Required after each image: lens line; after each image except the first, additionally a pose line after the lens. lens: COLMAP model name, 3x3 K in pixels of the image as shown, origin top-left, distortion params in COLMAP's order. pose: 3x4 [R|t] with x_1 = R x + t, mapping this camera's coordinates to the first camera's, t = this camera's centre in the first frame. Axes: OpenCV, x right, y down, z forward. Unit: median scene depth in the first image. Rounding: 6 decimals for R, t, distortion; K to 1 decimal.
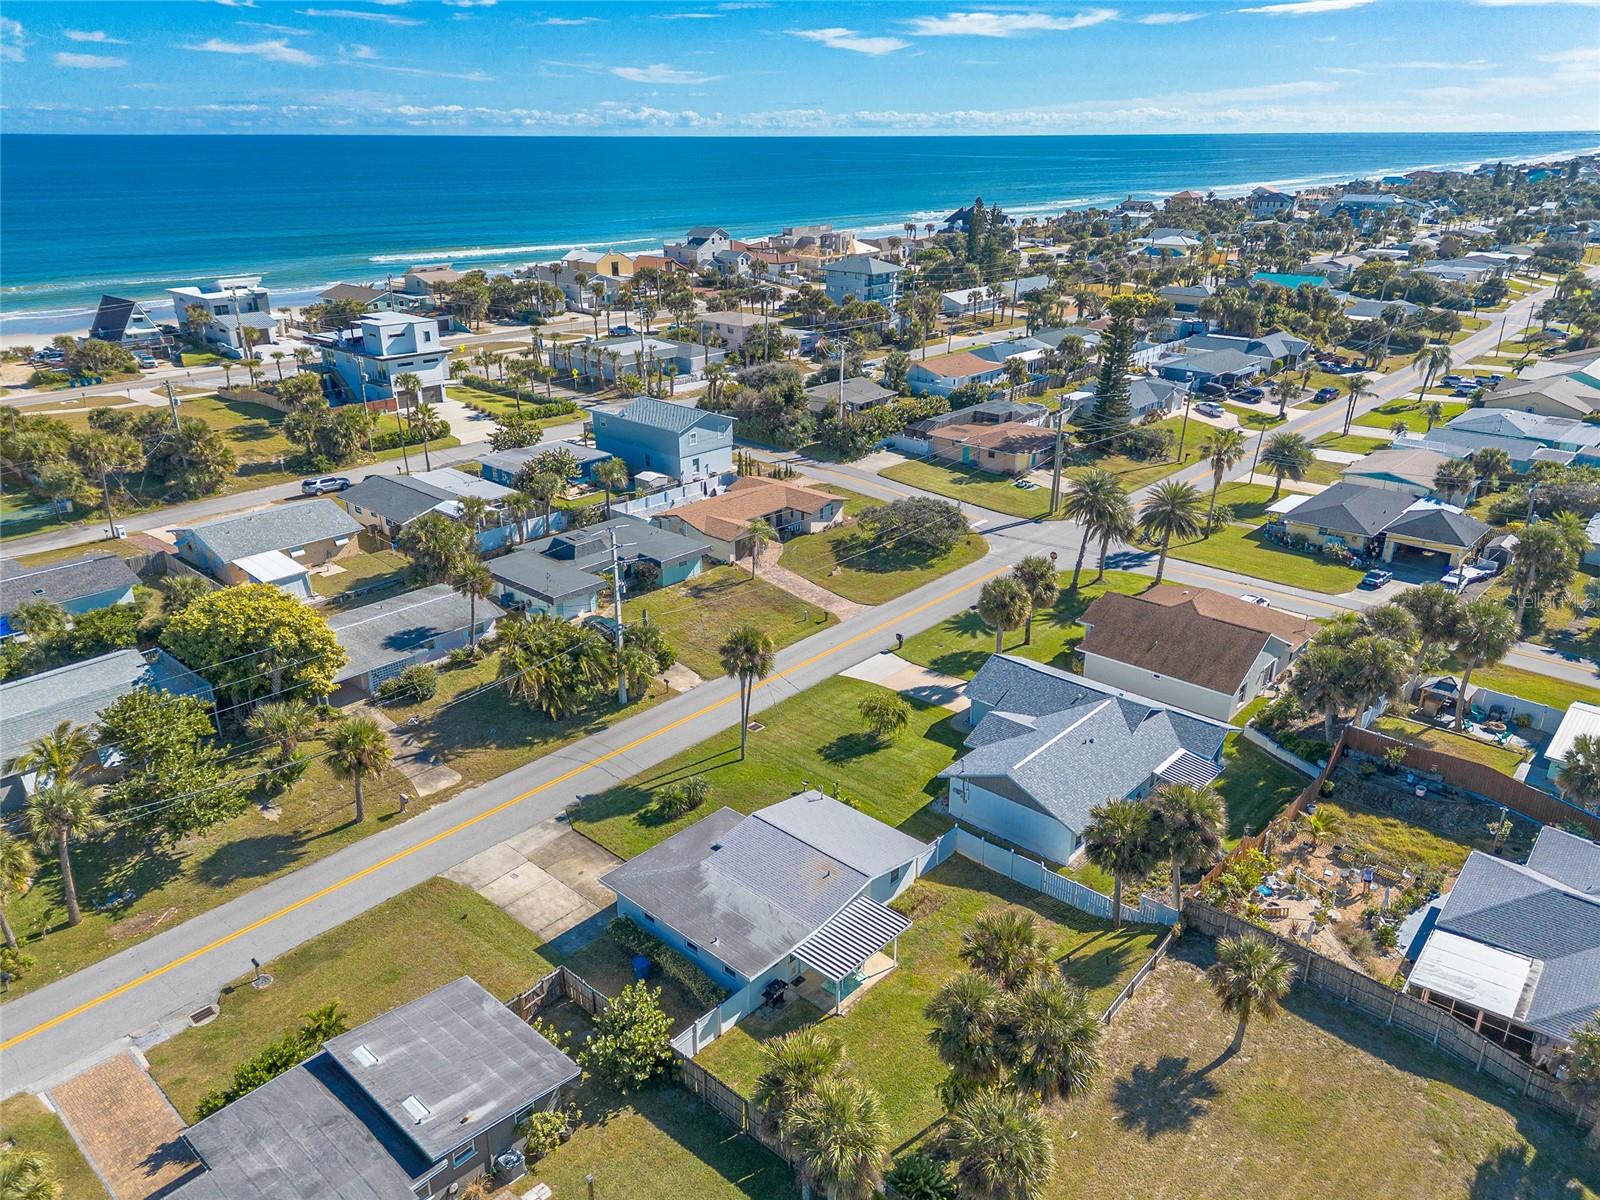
lens RADIAL K [[1134.9, 0, 800.0], [0, 1134.9, 600.0], [0, 0, 1]] dist [0.085588, -0.081492]
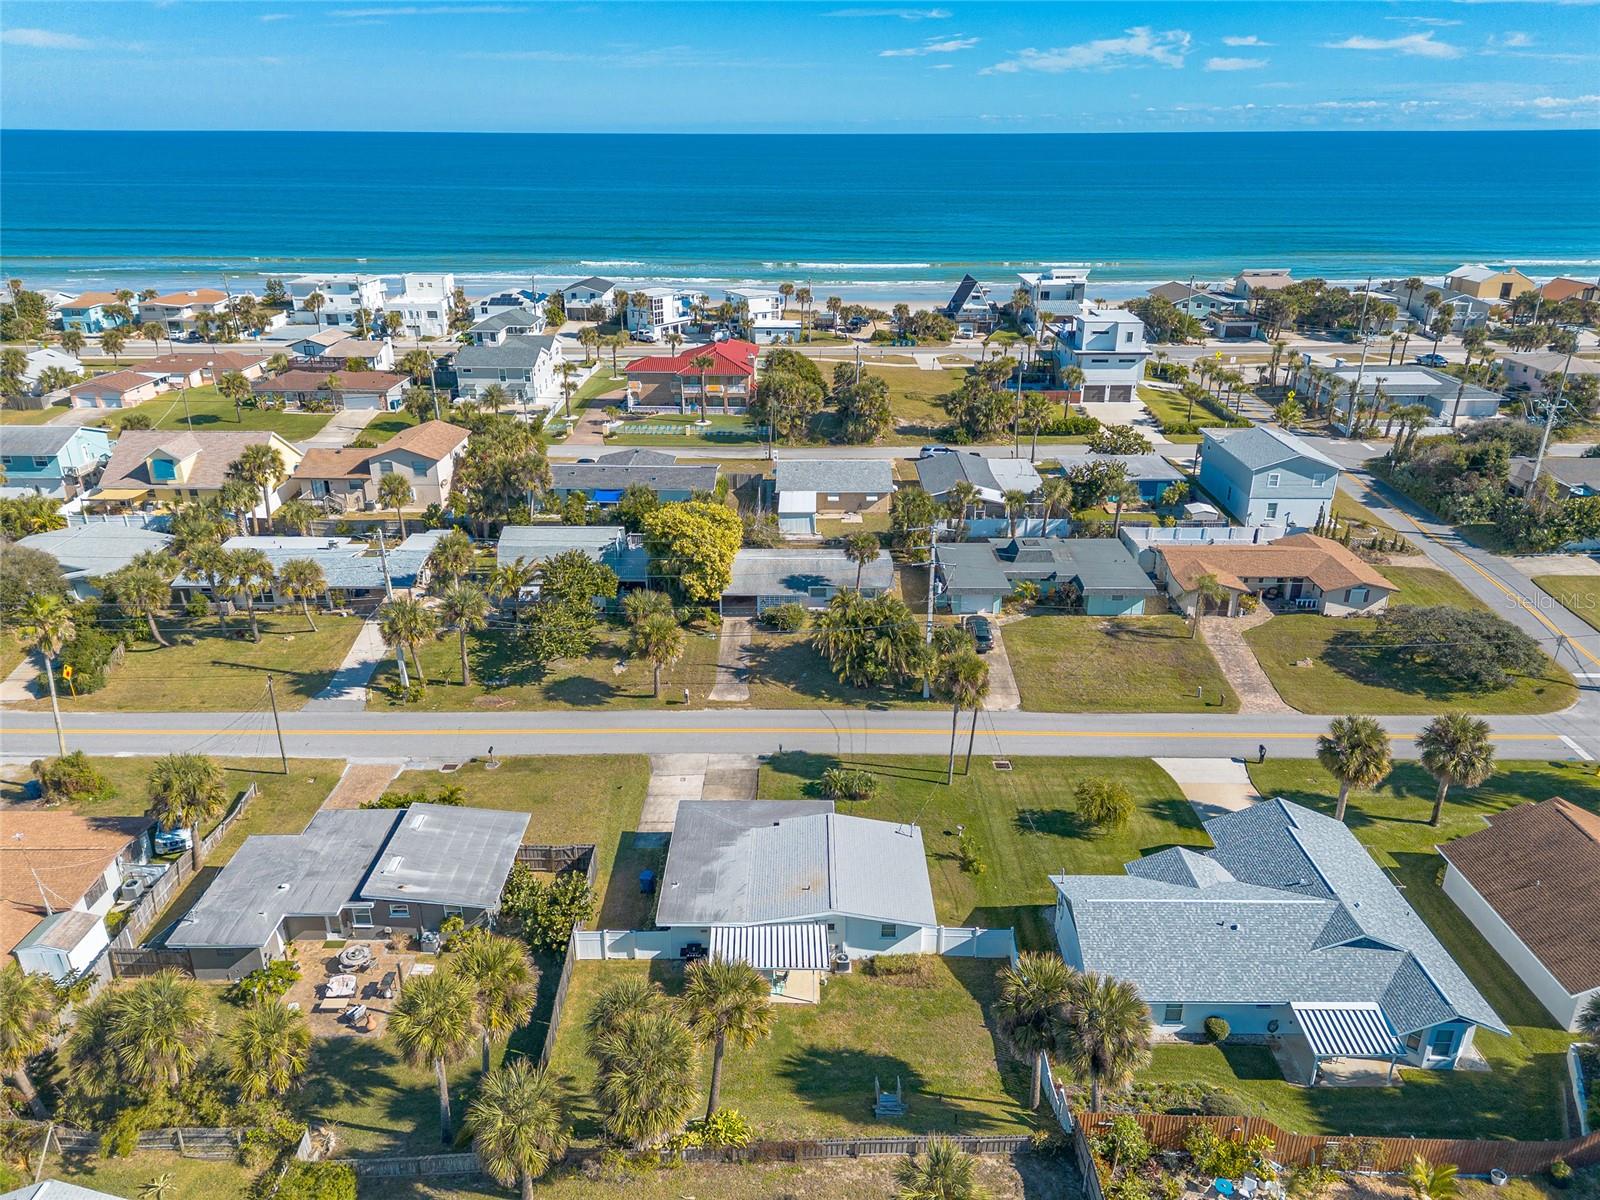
lens RADIAL K [[1134.9, 0, 800.0], [0, 1134.9, 600.0], [0, 0, 1]] dist [0.085588, -0.081492]
pose [[0.667192, 0.282905, -0.689072, 0.374480], [-0.280950, 0.952322, 0.118956, -0.069206], [0.689871, 0.114228, 0.714863, 0.144495]]
